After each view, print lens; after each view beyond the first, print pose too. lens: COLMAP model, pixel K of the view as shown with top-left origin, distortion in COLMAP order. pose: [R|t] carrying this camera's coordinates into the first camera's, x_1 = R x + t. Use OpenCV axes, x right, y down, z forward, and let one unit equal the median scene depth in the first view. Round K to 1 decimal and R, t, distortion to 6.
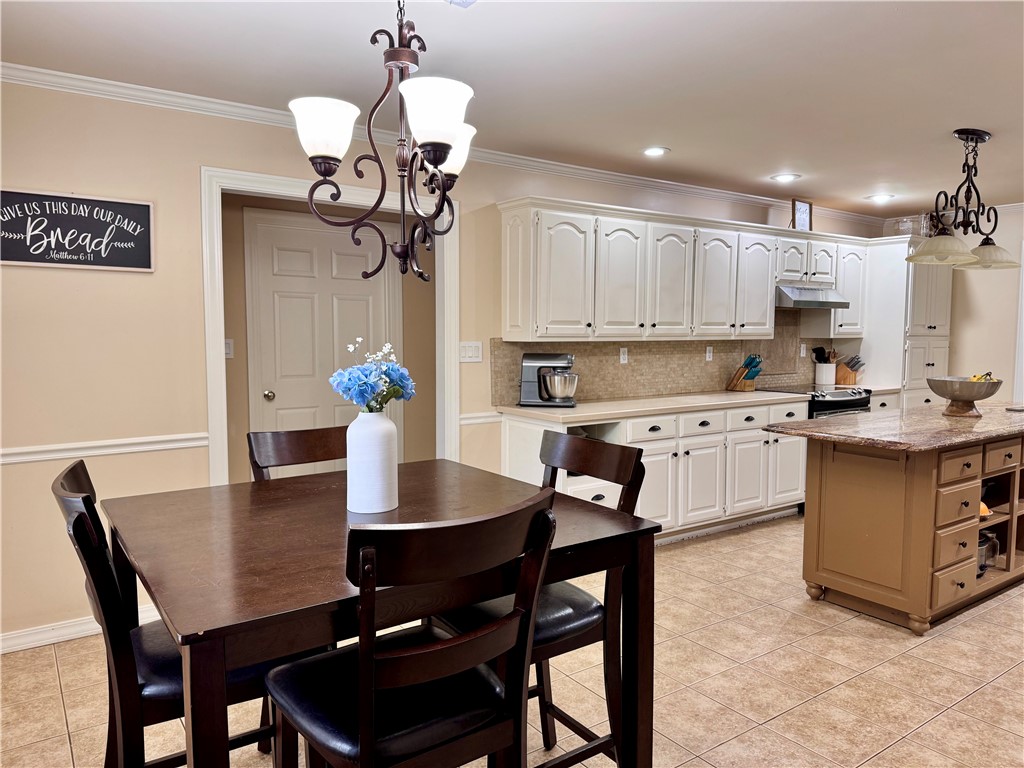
lens RADIAL K [[699.9, 0, 485.3], [0, 699.9, 383.6], [0, 0, 1]] dist [0.050372, -0.064839]
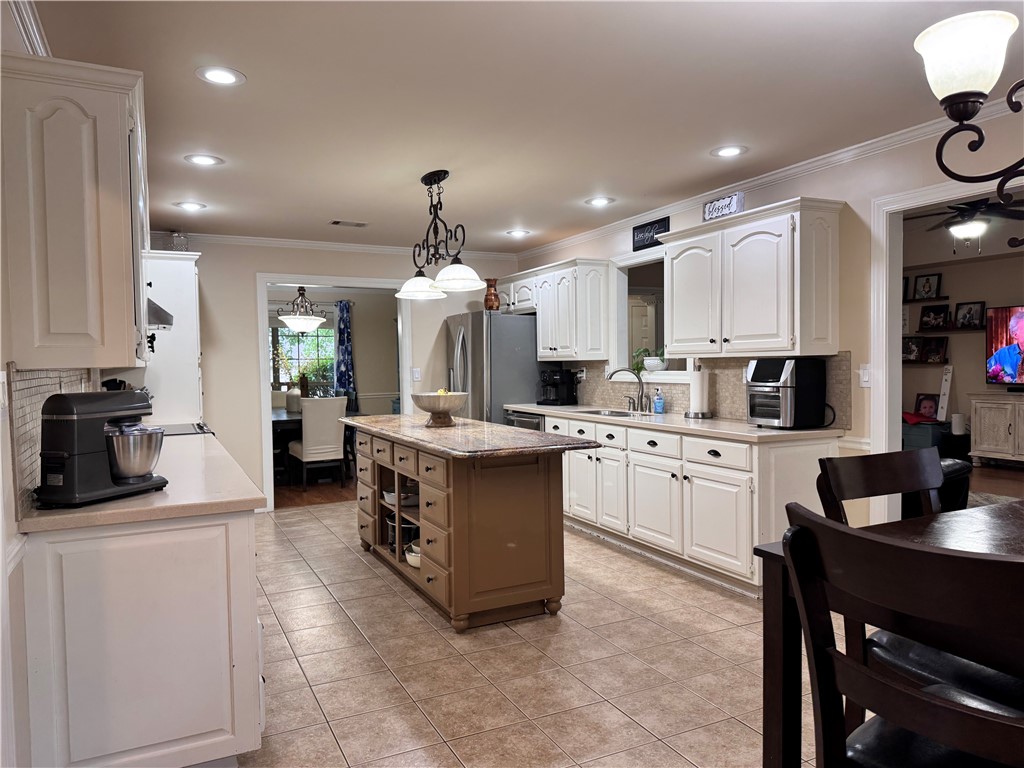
lens RADIAL K [[721.0, 0, 517.6], [0, 721.0, 386.4], [0, 0, 1]] dist [0.055843, -0.065386]
pose [[0.122912, -0.036961, 0.991729, -0.328165], [0.090079, 0.995597, 0.025941, -0.027364], [-0.988321, 0.086146, 0.125700, 0.540046]]
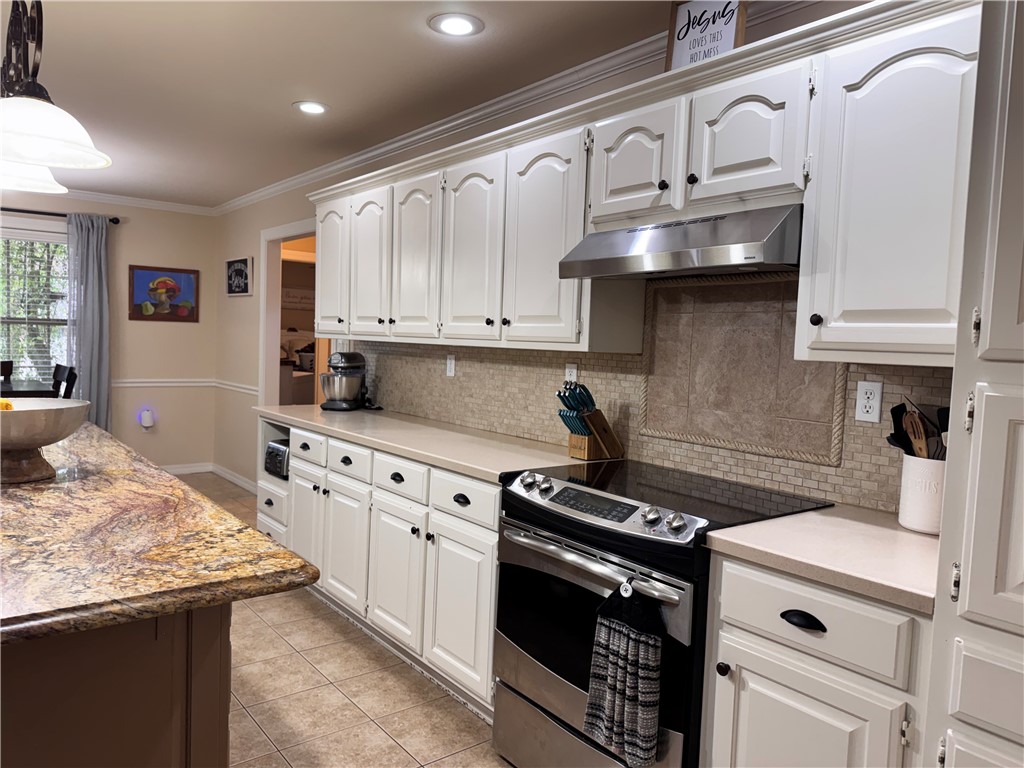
lens RADIAL K [[721.0, 0, 517.6], [0, 721.0, 386.4], [0, 0, 1]] dist [0.055843, -0.065386]
pose [[0.084862, 0.065400, -0.994244, 0.921907], [-0.112200, 0.992124, 0.055684, -0.065781], [0.990055, 0.106829, 0.091532, 0.972021]]
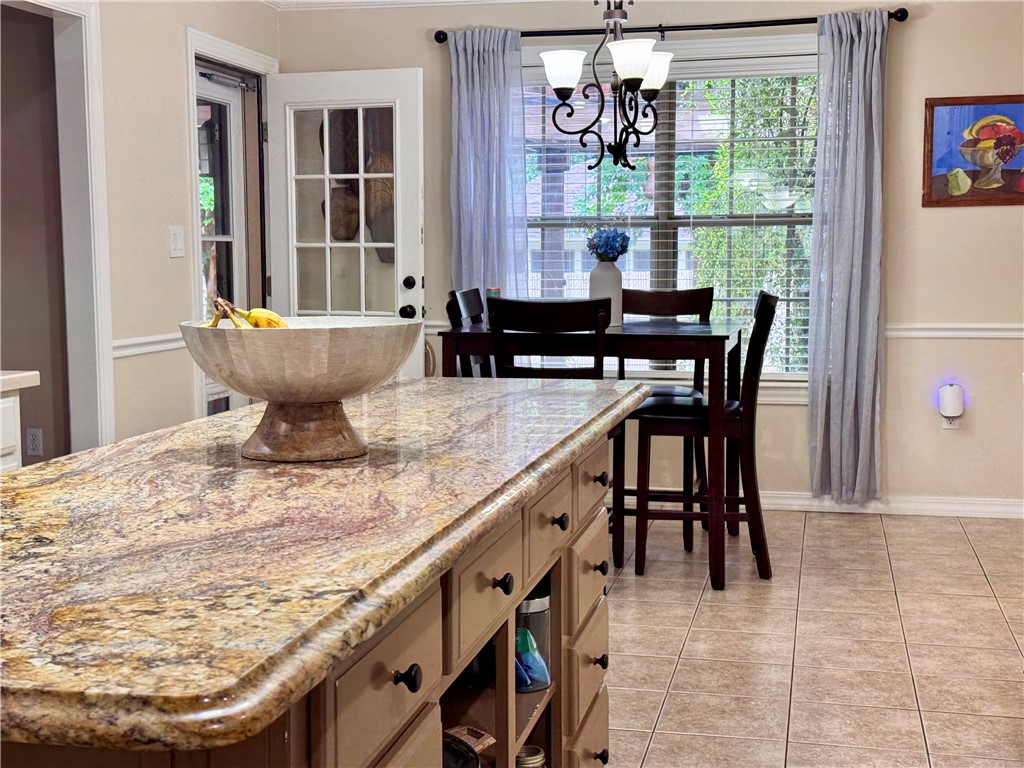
lens RADIAL K [[1425.6, 0, 512.0], [0, 1425.6, 384.0], [0, 0, 1]] dist [0.144233, -0.112544]
pose [[-0.721642, 0.068699, -0.688849, 0.769856], [-0.049396, 0.987417, 0.150223, -0.054383], [0.690502, 0.142434, -0.709168, 1.088476]]
